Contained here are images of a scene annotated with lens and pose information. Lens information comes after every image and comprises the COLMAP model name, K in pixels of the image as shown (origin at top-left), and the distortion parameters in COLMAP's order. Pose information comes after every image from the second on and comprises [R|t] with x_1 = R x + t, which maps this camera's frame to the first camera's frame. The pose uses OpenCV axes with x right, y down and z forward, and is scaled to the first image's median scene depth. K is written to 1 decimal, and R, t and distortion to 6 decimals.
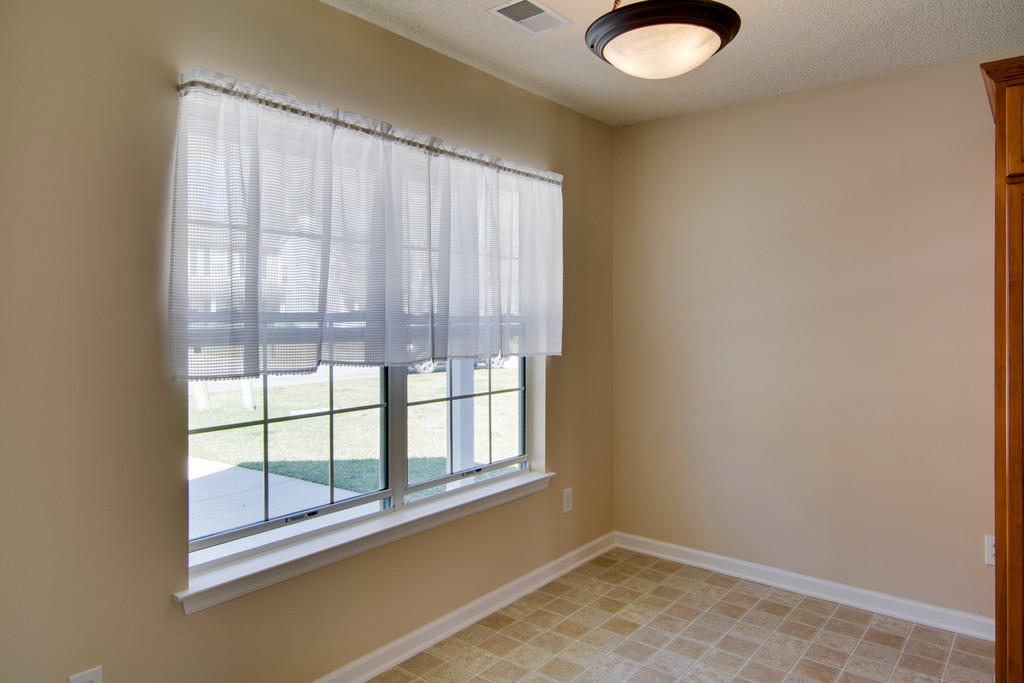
lens RADIAL K [[657.9, 0, 515.0], [0, 657.9, 329.9], [0, 0, 1]] dist [0.005484, 0.000684]
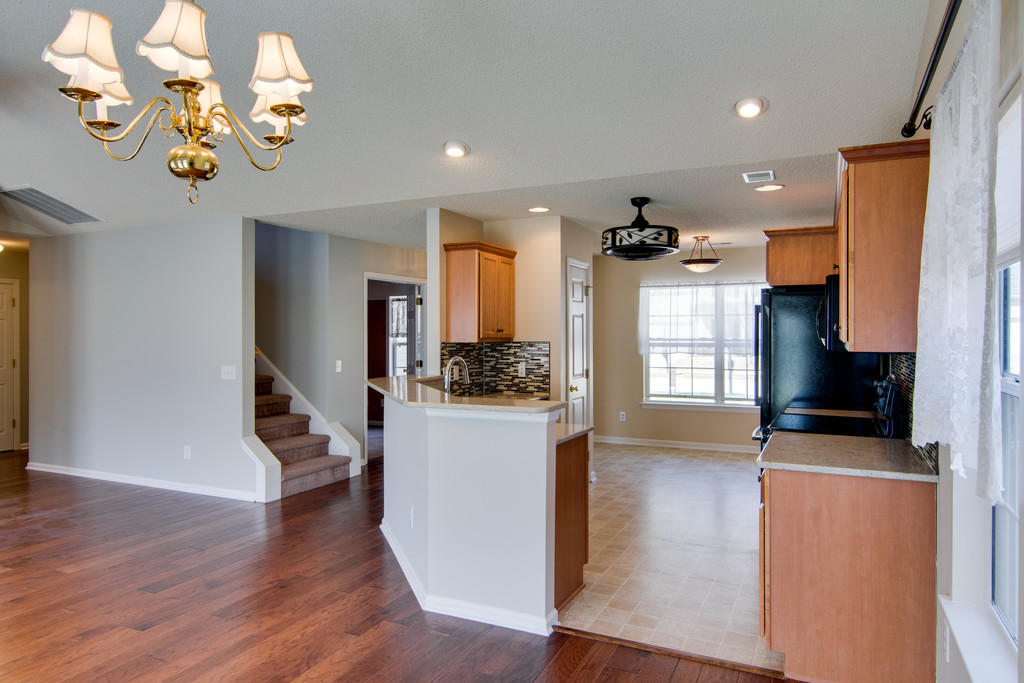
lens RADIAL K [[657.9, 0, 515.0], [0, 657.9, 329.9], [0, 0, 1]] dist [0.005484, 0.000684]
pose [[0.224876, -0.001989, -0.974385, 2.686660], [-0.010905, 0.999930, -0.004558, -0.043361], [0.974326, 0.011650, 0.224839, -0.614310]]
